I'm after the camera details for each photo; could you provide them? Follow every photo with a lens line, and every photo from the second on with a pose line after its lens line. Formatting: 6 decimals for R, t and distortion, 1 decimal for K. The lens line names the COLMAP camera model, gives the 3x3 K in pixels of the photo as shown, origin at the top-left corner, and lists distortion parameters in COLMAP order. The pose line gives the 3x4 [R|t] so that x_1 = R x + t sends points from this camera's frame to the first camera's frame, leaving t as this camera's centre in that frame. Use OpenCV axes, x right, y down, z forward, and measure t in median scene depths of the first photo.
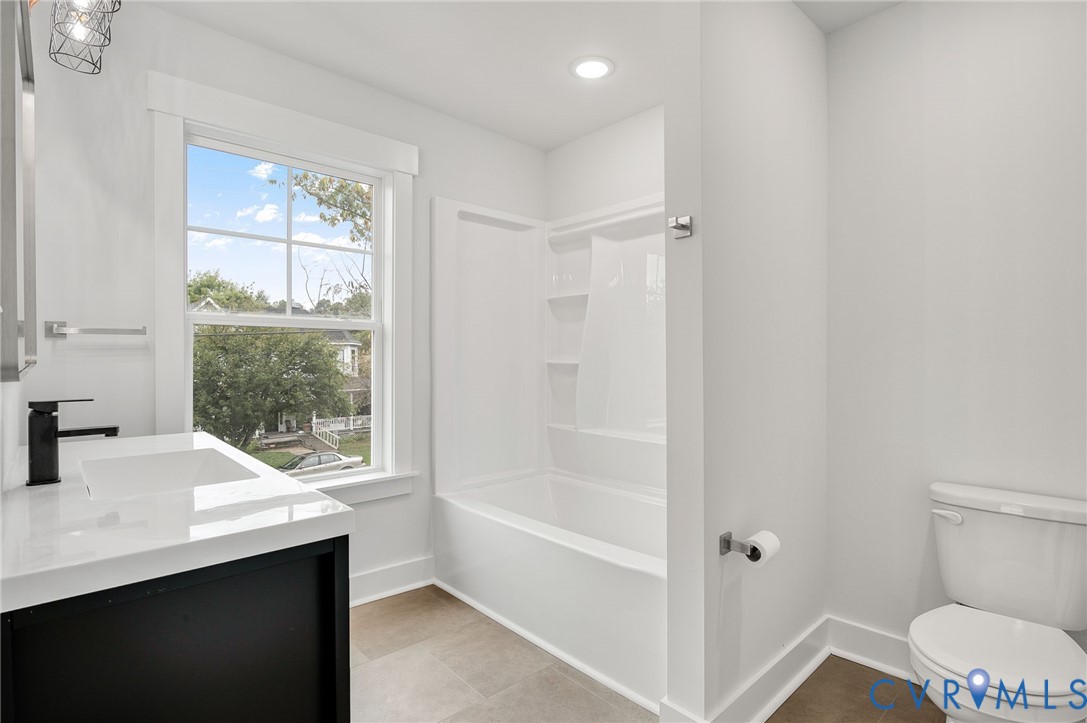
lens RADIAL K [[536.7, 0, 545.0], [0, 536.7, 359.1], [0, 0, 1]] dist [-0.001211, -0.000106]
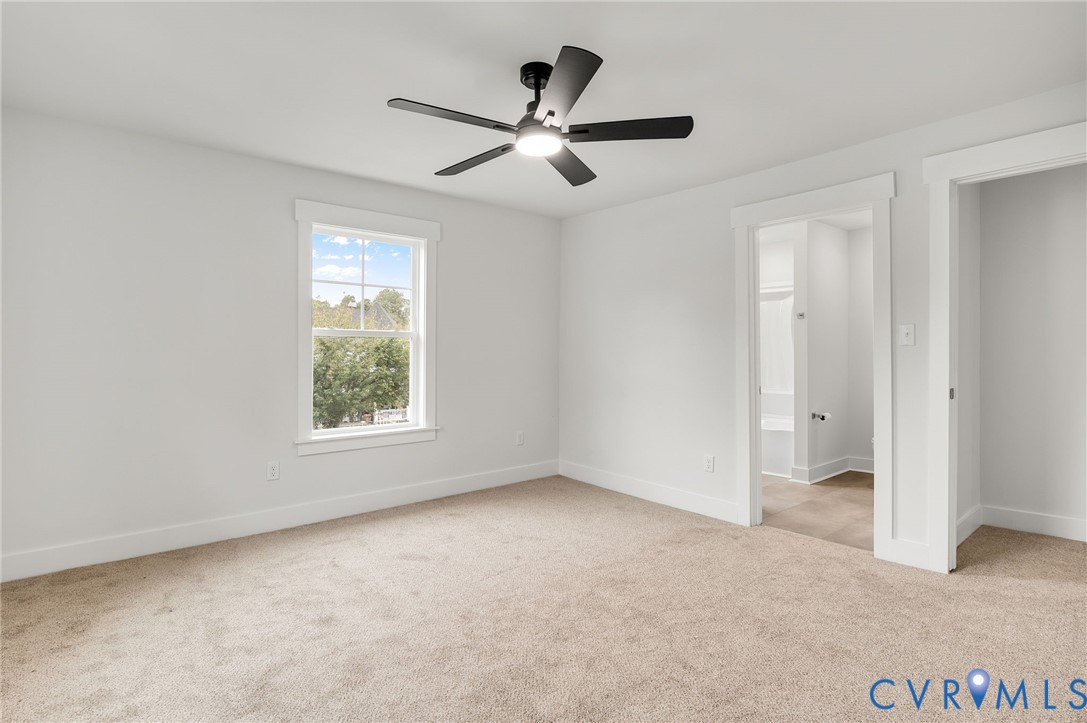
lens RADIAL K [[536.7, 0, 545.0], [0, 536.7, 359.1], [0, 0, 1]] dist [-0.001211, -0.000106]
pose [[0.999991, 0.002440, -0.003339, -1.214088], [-0.002419, 0.999978, 0.006228, -0.007900], [0.003354, -0.006220, 0.999975, -2.127366]]
